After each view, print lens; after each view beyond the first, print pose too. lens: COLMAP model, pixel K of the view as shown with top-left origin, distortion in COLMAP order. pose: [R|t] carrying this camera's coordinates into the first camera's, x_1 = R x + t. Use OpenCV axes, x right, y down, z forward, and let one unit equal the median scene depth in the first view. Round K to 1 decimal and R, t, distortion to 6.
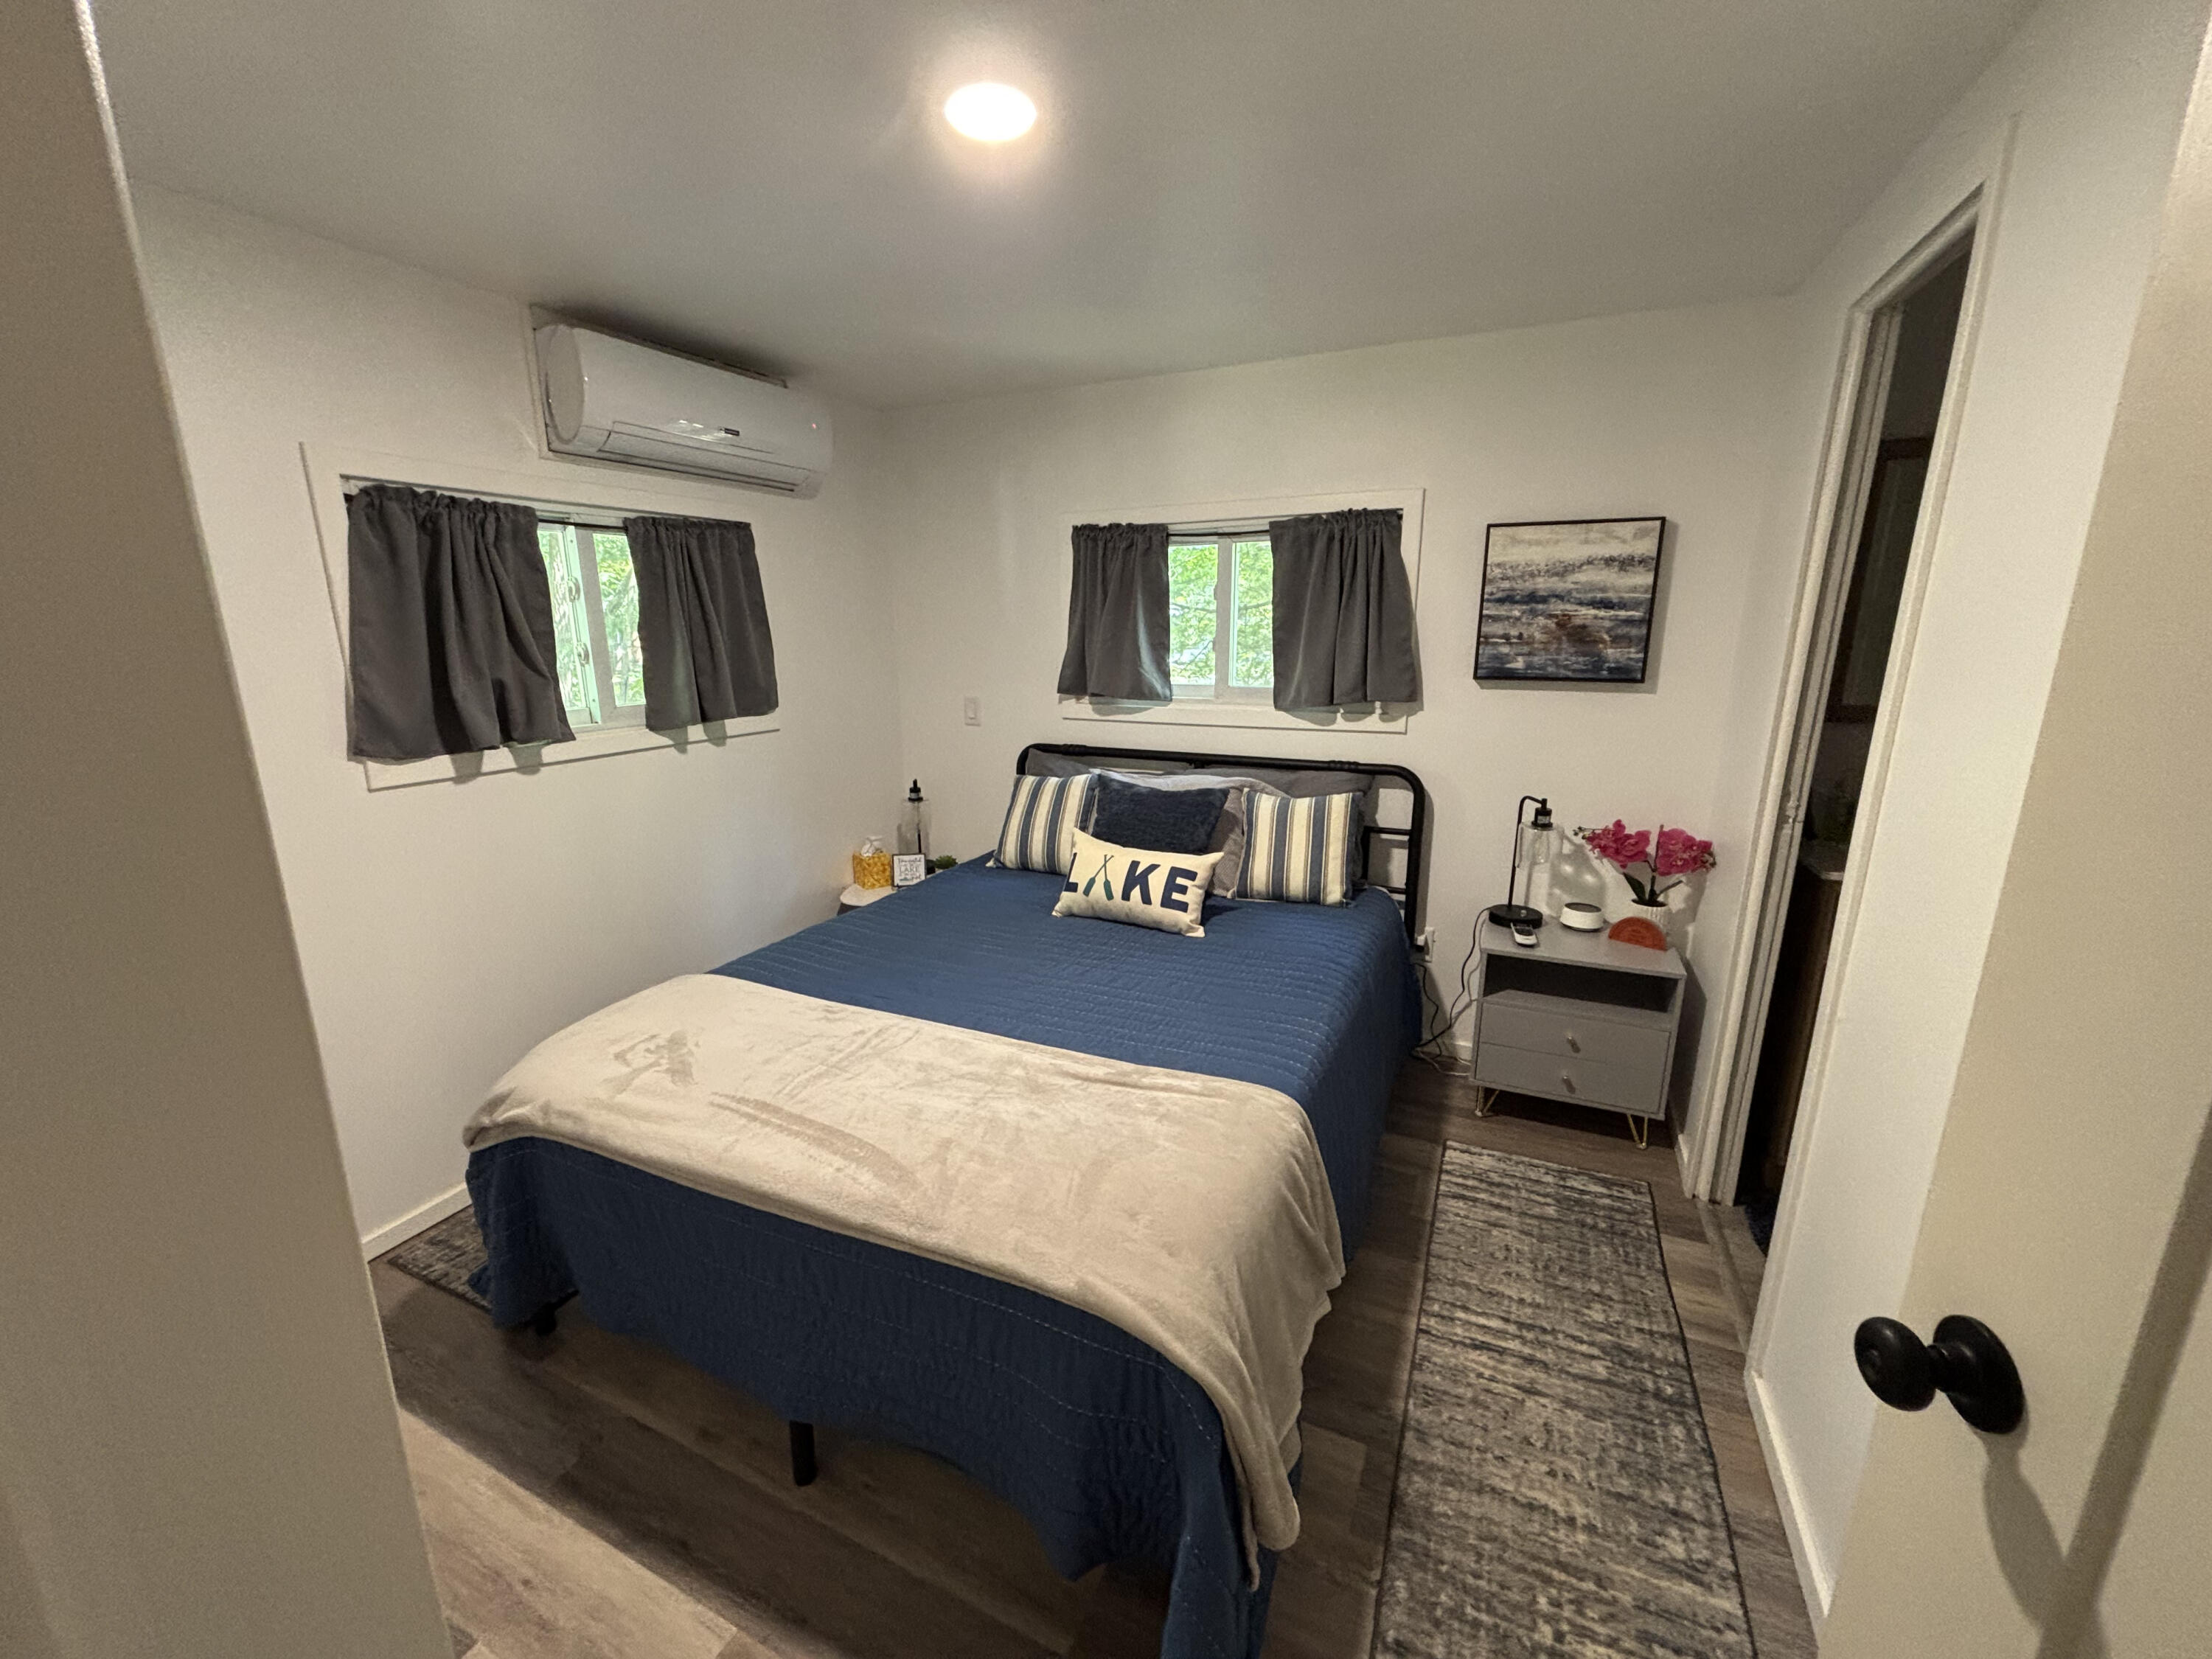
lens RADIAL K [[895.6, 0, 1103.1], [0, 895.6, 825.9], [0, 0, 1]] dist [0.002206, 0.000391]
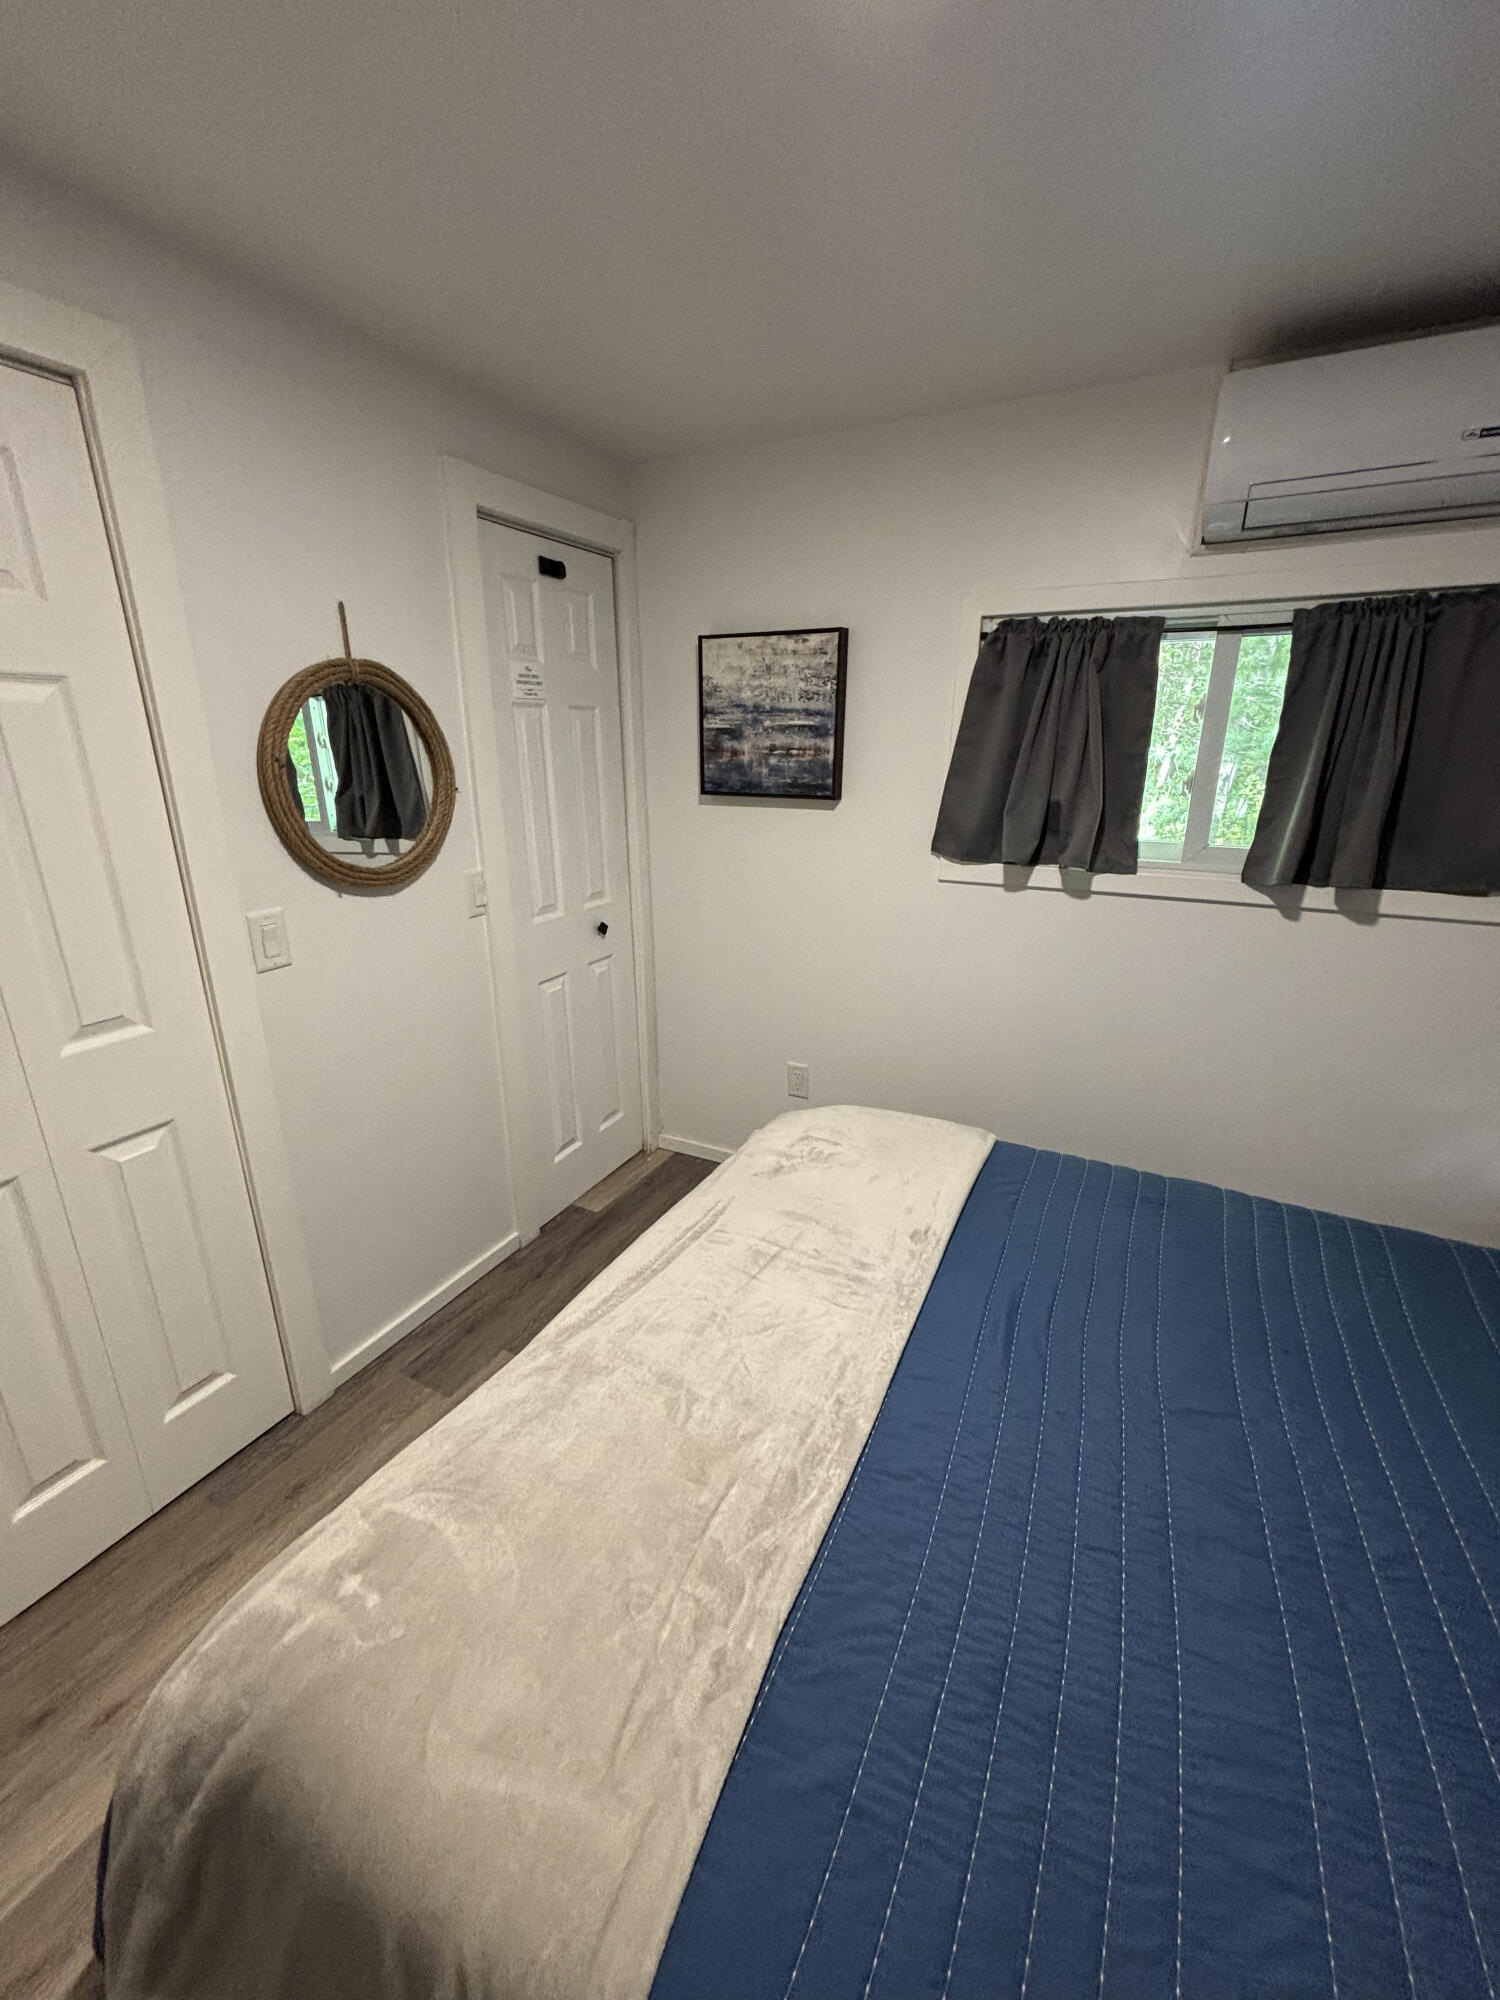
lens RADIAL K [[809.7, 0, 751.6], [0, 809.7, 1007.6], [0, 0, 1]] dist [0.002206, 0.000391]
pose [[-0.028806, 0.326980, -0.944592, 0.284742], [-0.227659, 0.918003, 0.324719, -0.161754], [0.973315, 0.224399, 0.047996, 0.638983]]
